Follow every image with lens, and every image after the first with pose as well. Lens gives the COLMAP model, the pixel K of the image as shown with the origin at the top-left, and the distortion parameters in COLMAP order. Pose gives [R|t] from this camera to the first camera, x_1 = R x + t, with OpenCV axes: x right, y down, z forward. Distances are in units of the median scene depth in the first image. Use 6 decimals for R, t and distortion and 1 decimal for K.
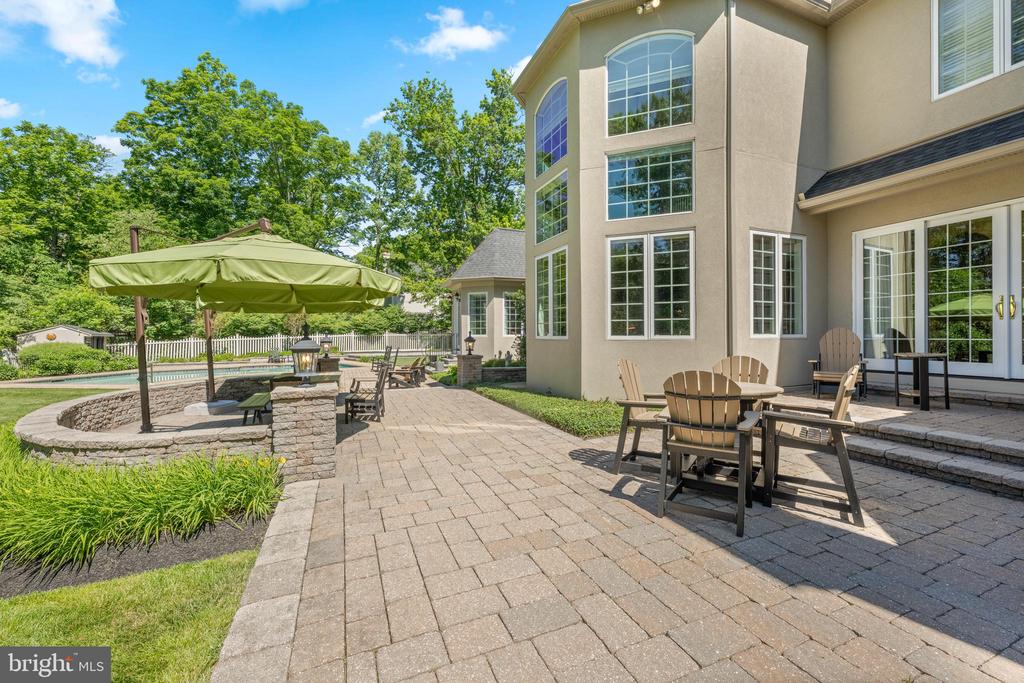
lens RADIAL K [[406.4, 0, 509.6], [0, 406.4, 334.1], [0, 0, 1]] dist [-0.000348, -0.000211]
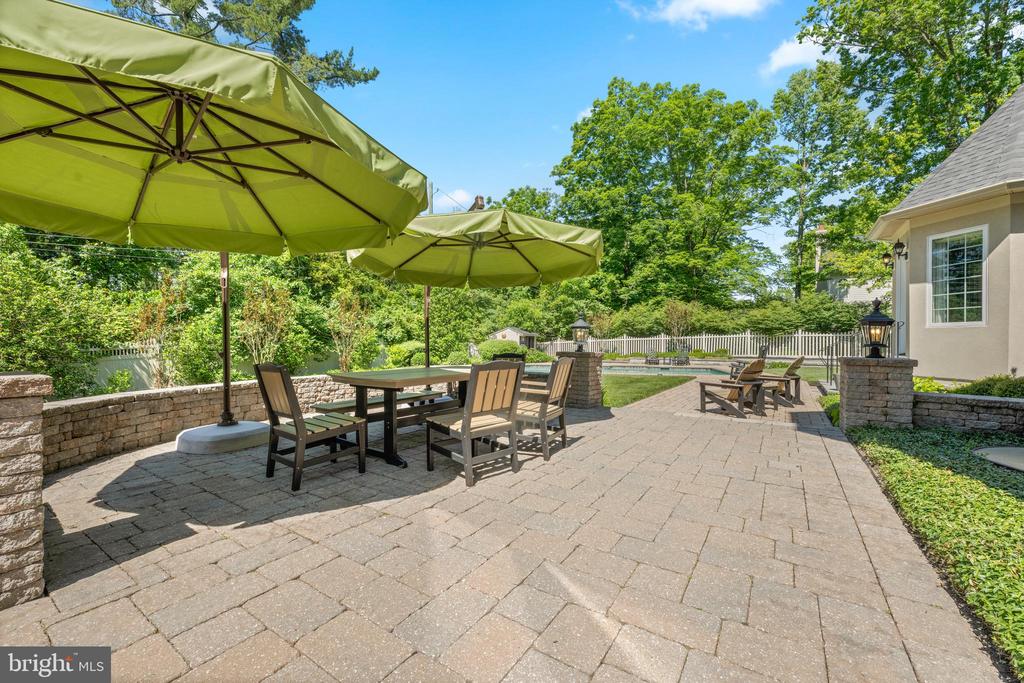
lens RADIAL K [[406.4, 0, 509.5], [0, 406.4, 342.2], [0, 0, 1]] dist [-0.000348, -0.000211]
pose [[0.553913, 0.007796, -0.832538, 0.014066], [-0.004762, 0.999969, 0.006196, 0.013019], [0.832561, 0.000532, 0.553933, 0.173703]]
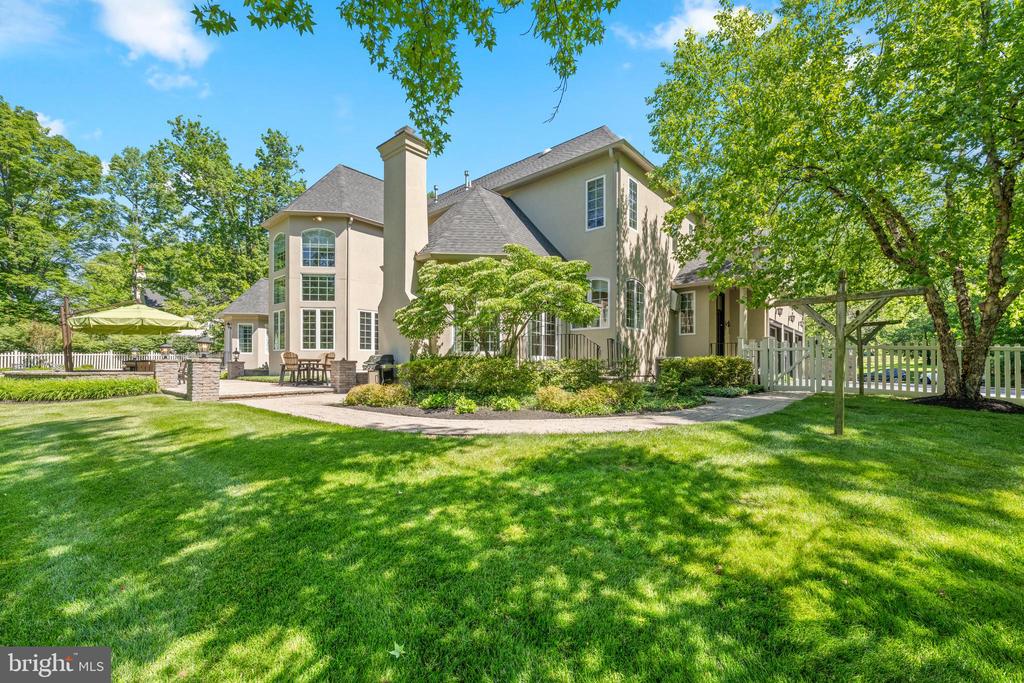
lens RADIAL K [[406.4, 0, 503.8], [0, 406.4, 366.6], [0, 0, 1]] dist [-0.000348, -0.000211]
pose [[0.896111, 0.007155, 0.443772, 0.057103], [-0.009589, 0.999949, 0.003242, 0.020693], [-0.443726, -0.007160, 0.896134, -0.385868]]
